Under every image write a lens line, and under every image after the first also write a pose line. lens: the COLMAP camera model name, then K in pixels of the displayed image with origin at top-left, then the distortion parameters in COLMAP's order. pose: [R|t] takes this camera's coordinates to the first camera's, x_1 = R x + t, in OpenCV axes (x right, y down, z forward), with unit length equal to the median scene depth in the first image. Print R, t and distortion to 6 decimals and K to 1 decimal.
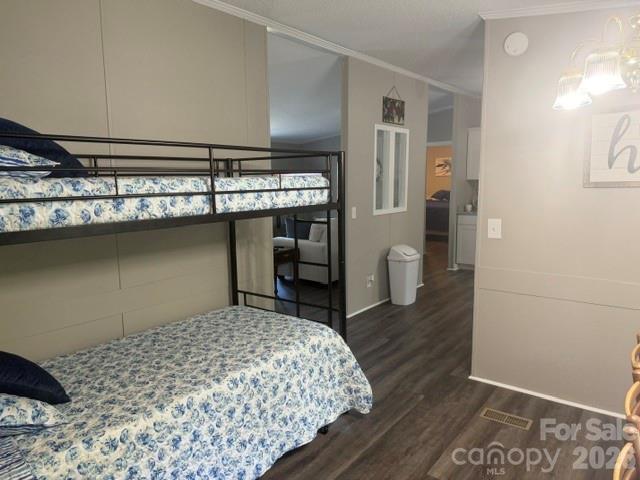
lens RADIAL K [[451.4, 0, 317.2], [0, 451.4, 237.5], [0, 0, 1]] dist [0.091858, -0.148438]
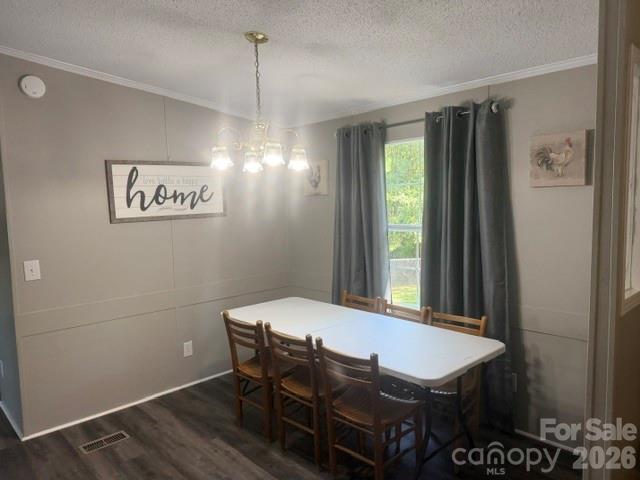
lens RADIAL K [[443.6, 0, 319.8], [0, 443.6, 241.9], [0, 0, 1]] dist [0.070261, -0.092565]
pose [[0.125478, -0.077016, 0.989103, -0.529805], [0.147558, 0.987342, 0.058160, -0.051650], [-0.981062, 0.138652, 0.135254, 0.317447]]
